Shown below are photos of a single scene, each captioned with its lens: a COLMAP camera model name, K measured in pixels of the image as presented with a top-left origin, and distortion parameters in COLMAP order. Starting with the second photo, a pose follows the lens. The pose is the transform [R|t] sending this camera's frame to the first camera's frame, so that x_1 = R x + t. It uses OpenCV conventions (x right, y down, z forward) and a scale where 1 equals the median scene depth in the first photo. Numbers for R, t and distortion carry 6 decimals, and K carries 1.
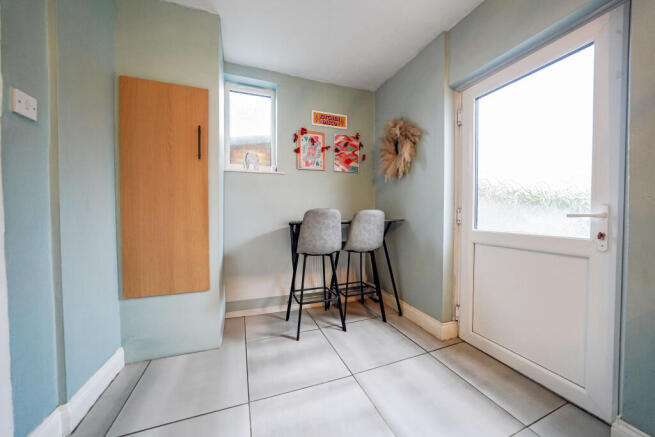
lens RADIAL K [[236.8, 0, 327.5], [0, 236.8, 218.5], [0, 0, 1]] dist [-0.000814, -0.000028]
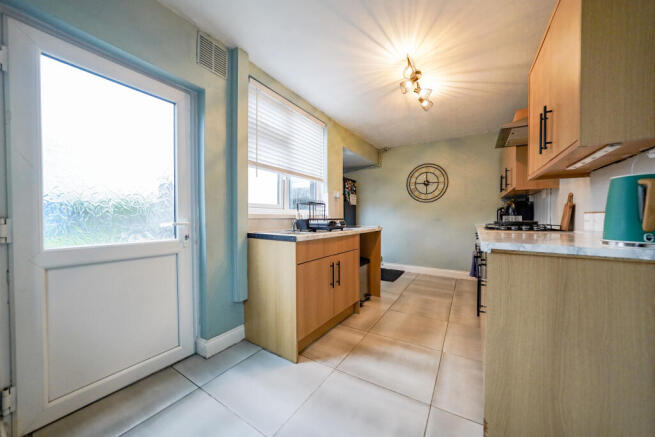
lens RADIAL K [[232.0, 0, 322.3], [0, 232.0, 219.2], [0, 0, 1]] dist [-0.001493, 0.000027]
pose [[-0.587645, -0.011487, 0.809037, -0.292739], [0.014359, 0.999594, 0.024623, -0.035252], [-0.808992, 0.026087, -0.587241, 0.598707]]
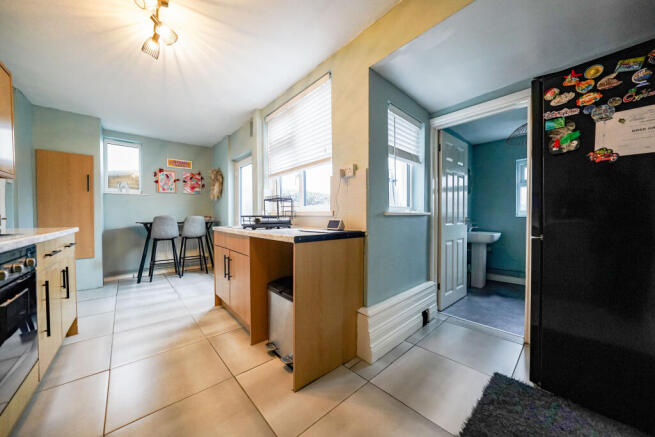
lens RADIAL K [[232.0, 0, 322.3], [0, 232.0, 219.2], [0, 0, 1]] dist [-0.001493, 0.000027]
pose [[0.943423, -0.009863, 0.331445, 0.492476], [0.012073, 0.999917, -0.004608, 0.011502], [-0.331372, 0.008349, 0.943463, -1.089730]]
